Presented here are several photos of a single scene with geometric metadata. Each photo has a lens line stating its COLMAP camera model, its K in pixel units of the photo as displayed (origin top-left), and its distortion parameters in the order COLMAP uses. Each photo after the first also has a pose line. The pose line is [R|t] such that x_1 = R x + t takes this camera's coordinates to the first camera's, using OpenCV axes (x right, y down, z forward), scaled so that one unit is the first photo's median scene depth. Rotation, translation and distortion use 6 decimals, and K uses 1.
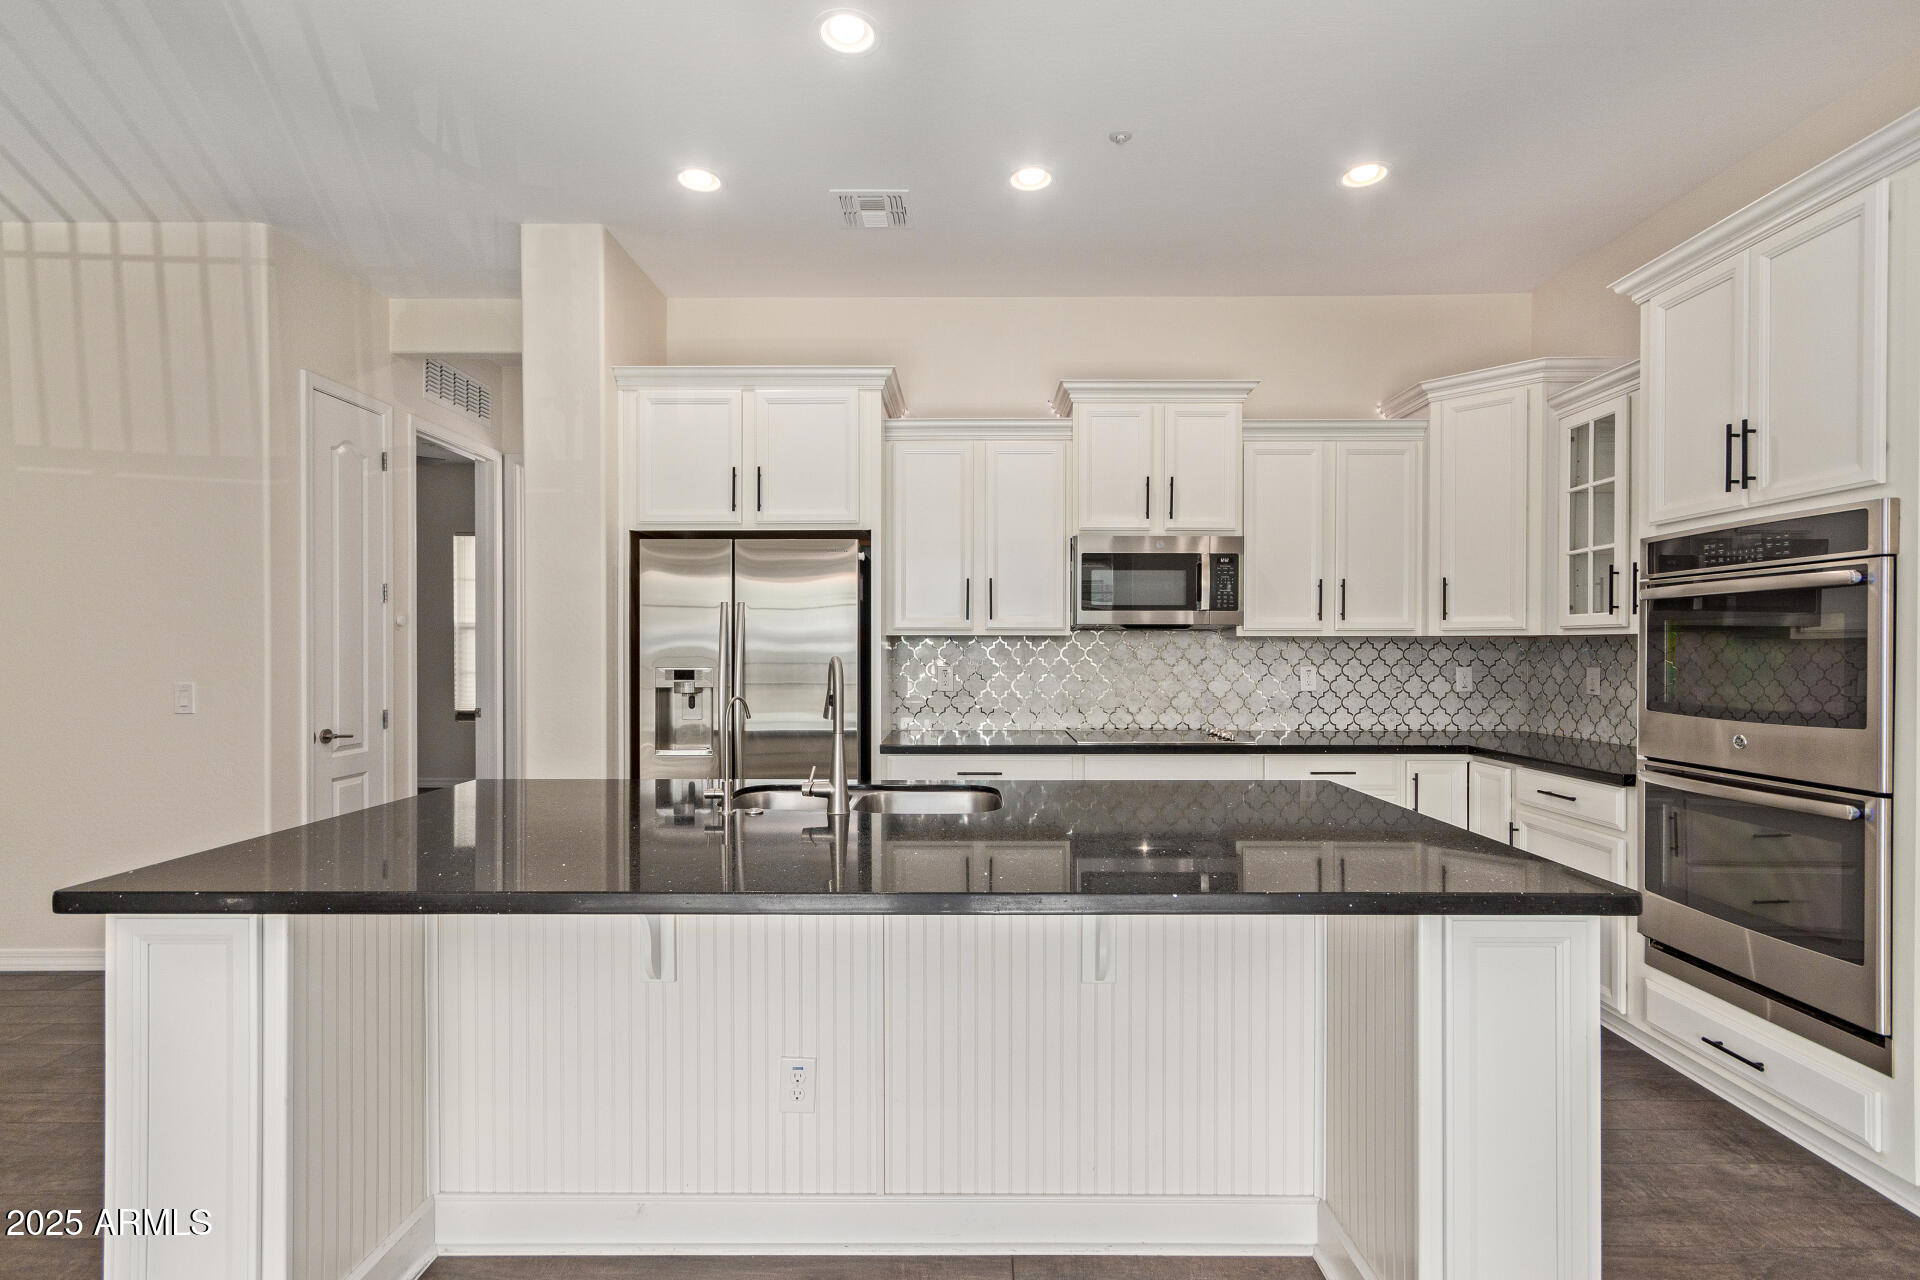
lens RADIAL K [[885.5, 0, 980.8], [0, 885.5, 653.3], [0, 0, 1]] dist [0.004068, 0.001016]
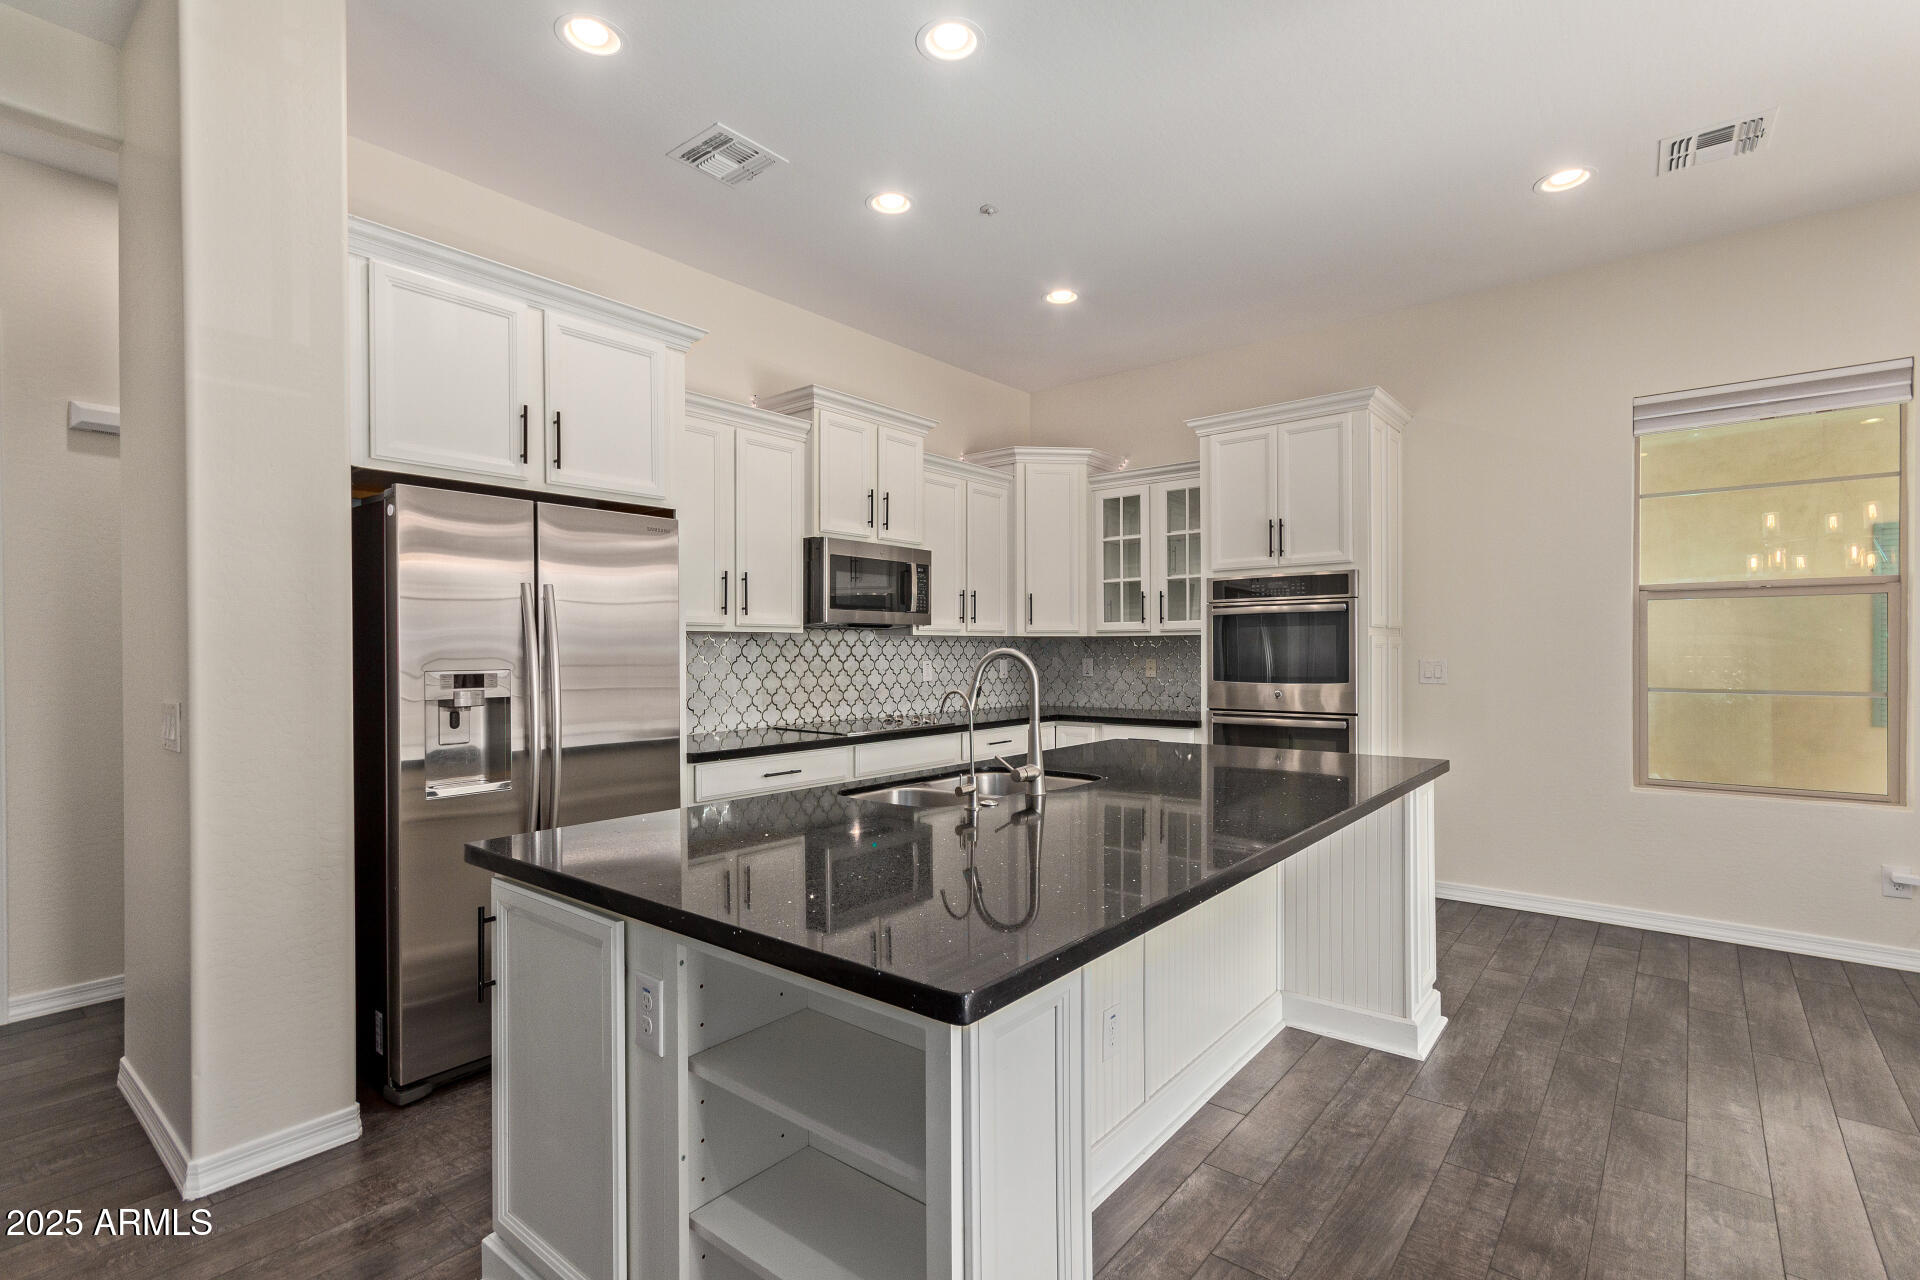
lens RADIAL K [[885.5, 0, 965.4], [0, 885.5, 652.2], [0, 0, 1]] dist [0.004068, 0.001016]
pose [[0.630715, -0.005587, 0.775995, -0.630635], [0.009351, 0.999956, -0.000401, 0.004738], [-0.775958, 0.007509, 0.630739, 0.229567]]
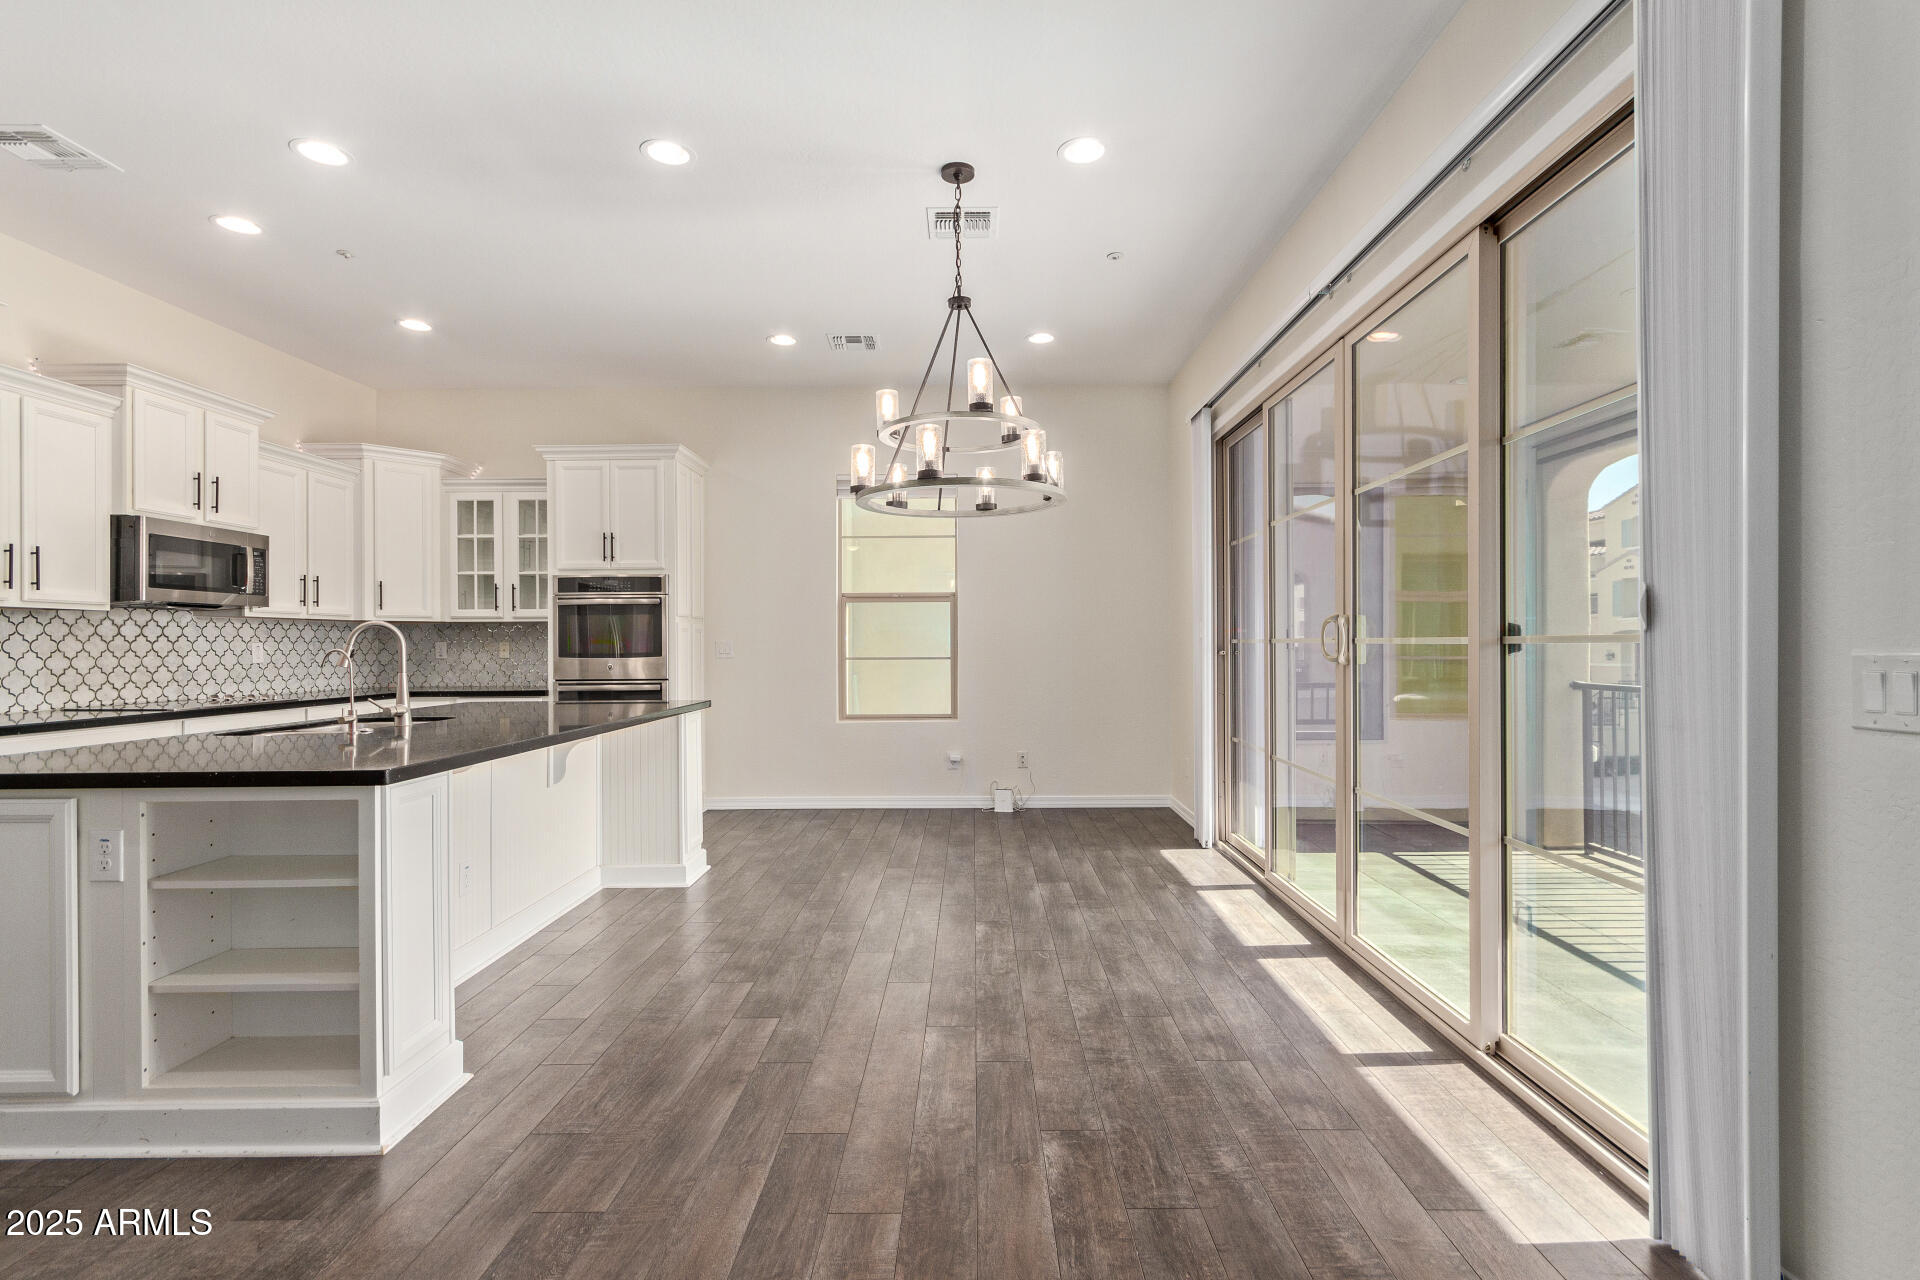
lens RADIAL K [[885.5, 0, 964.3], [0, 885.5, 645.4], [0, 0, 1]] dist [0.004068, 0.001016]
pose [[0.007133, -0.002052, 0.999972, -0.992367], [0.011099, 0.999936, 0.001973, 0.031123], [-0.999913, 0.011084, 0.007156, 0.022361]]
